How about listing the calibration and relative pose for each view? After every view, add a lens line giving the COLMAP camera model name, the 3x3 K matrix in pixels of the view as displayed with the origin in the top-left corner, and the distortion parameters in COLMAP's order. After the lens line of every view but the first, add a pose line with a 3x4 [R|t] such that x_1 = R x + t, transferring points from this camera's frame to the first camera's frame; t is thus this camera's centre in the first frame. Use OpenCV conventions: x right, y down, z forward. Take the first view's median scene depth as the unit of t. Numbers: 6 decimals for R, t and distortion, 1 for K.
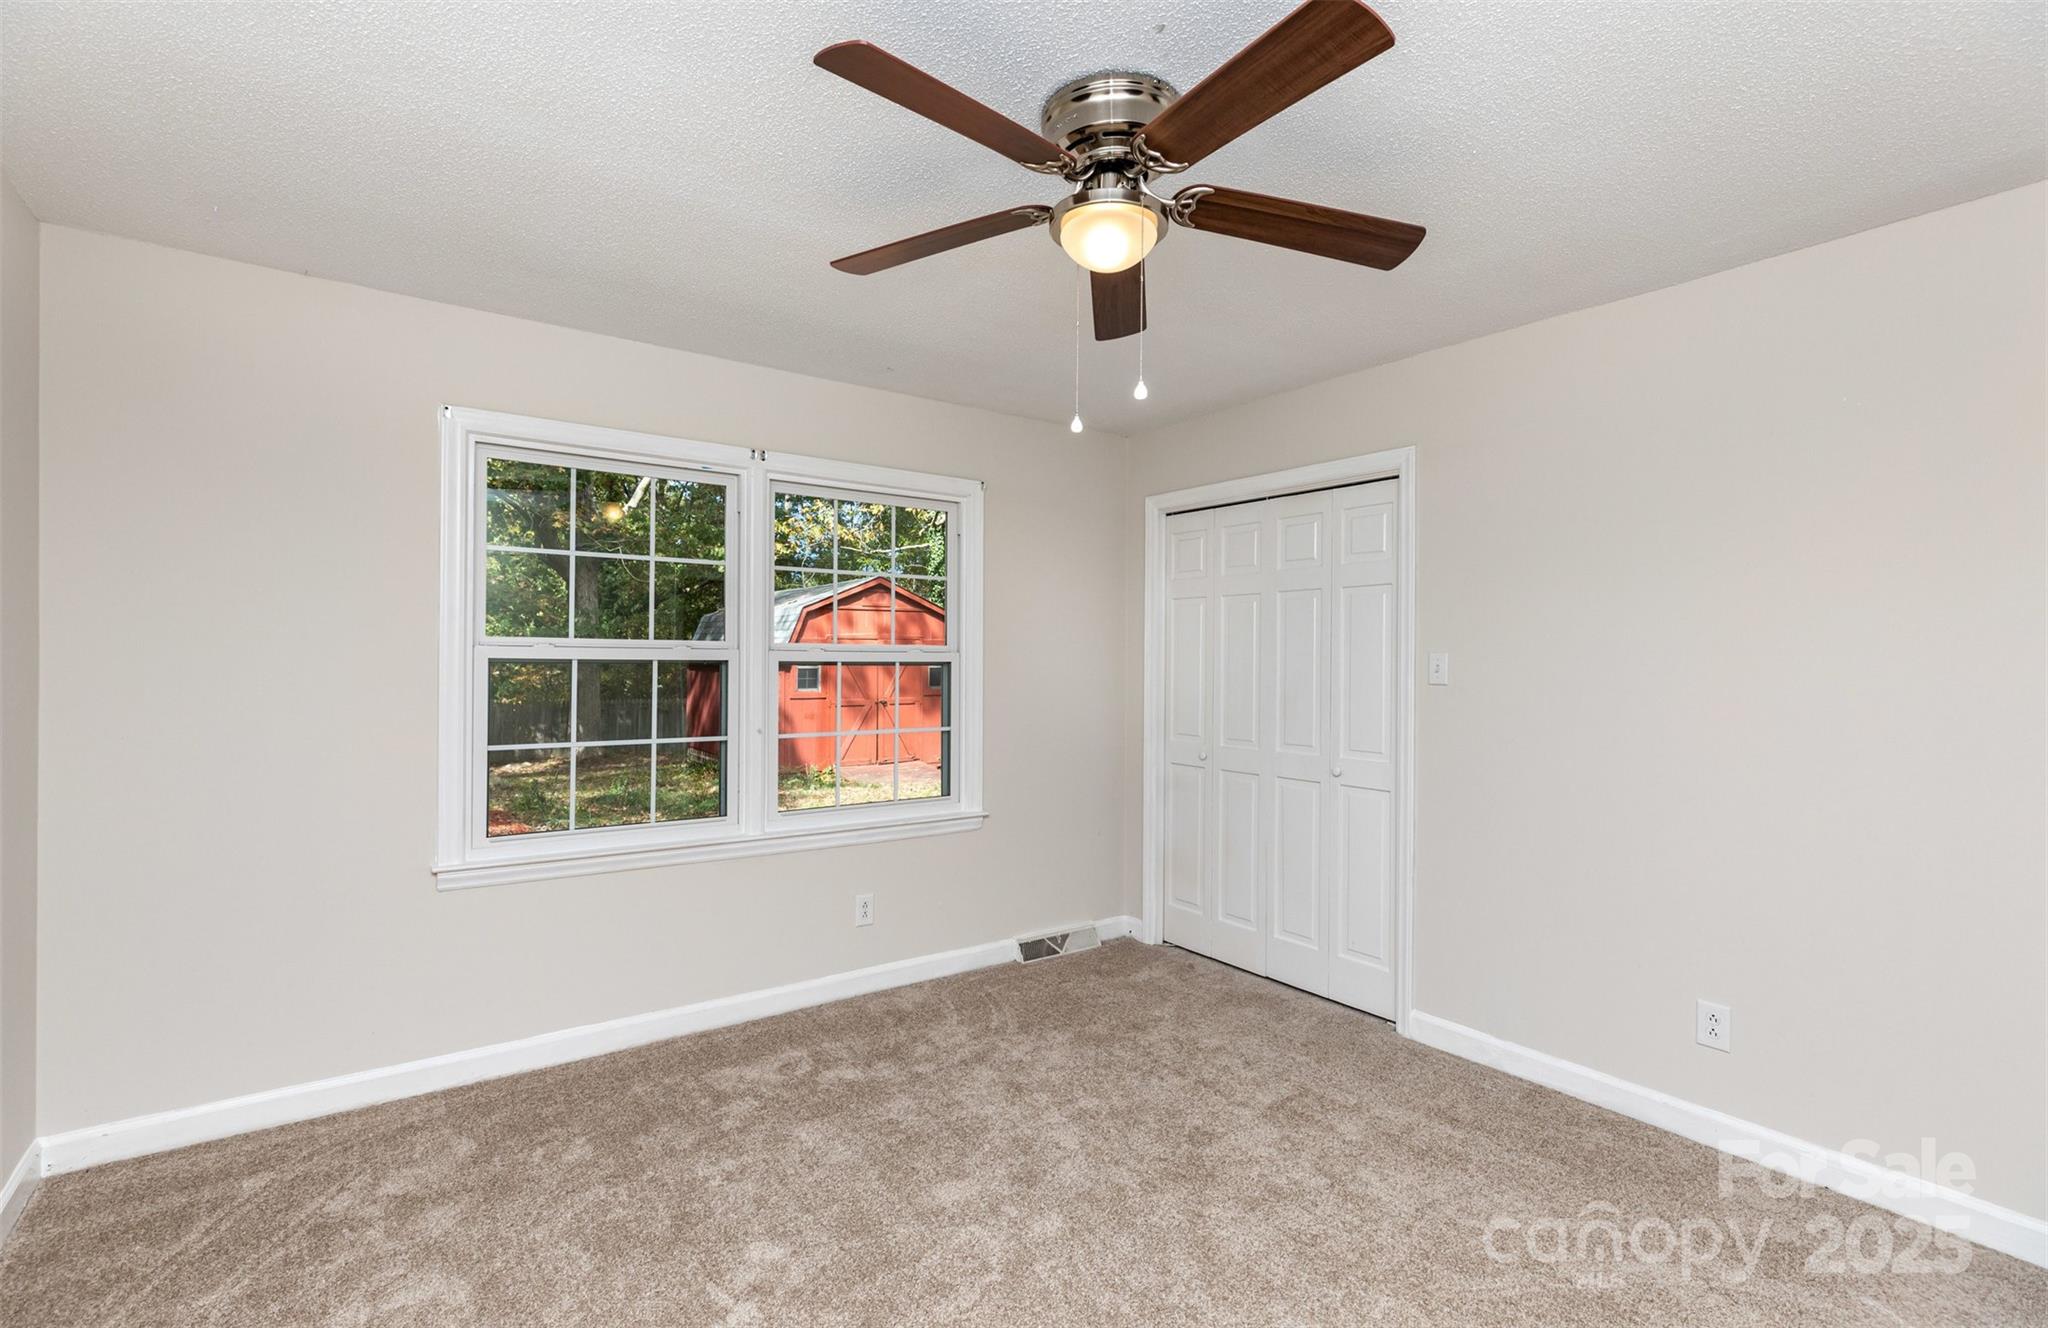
lens RADIAL K [[927.6, 0, 1024.0], [0, 927.6, 664.0], [0, 0, 1]] dist [0.000655, -0.000115]
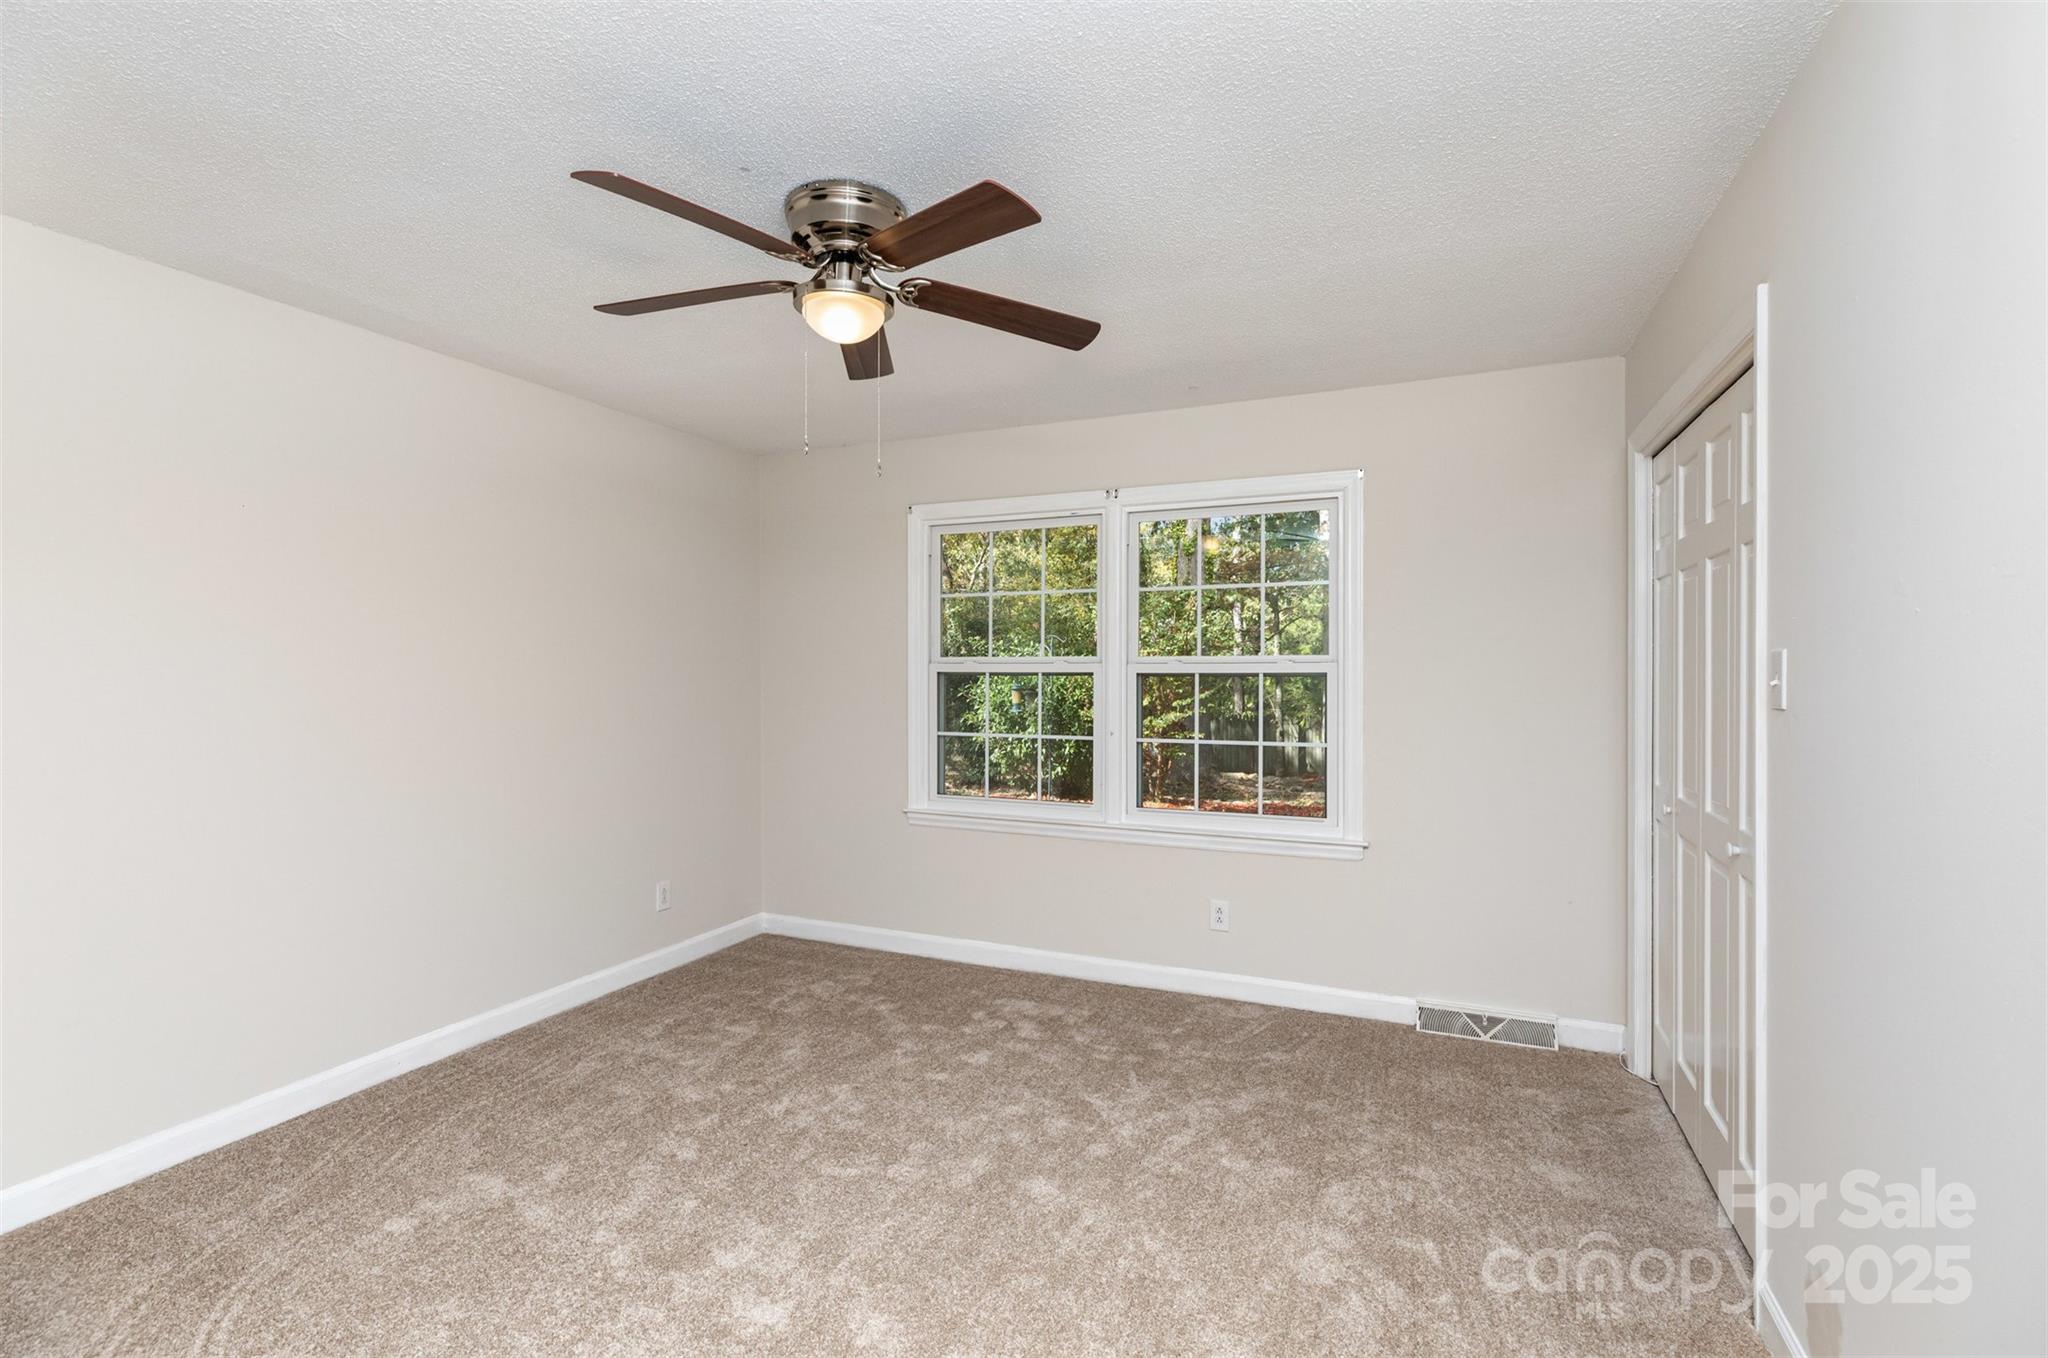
lens RADIAL K [[937.9, 0, 1024.0], [0, 937.9, 679.0], [0, 0, 1]] dist [0.000206, -0.000055]
pose [[0.505196, -0.001179, -0.863004, 0.644104], [0.000422, 0.999999, -0.001119, 0.005679], [0.863004, 0.000201, 0.505196, 0.306283]]
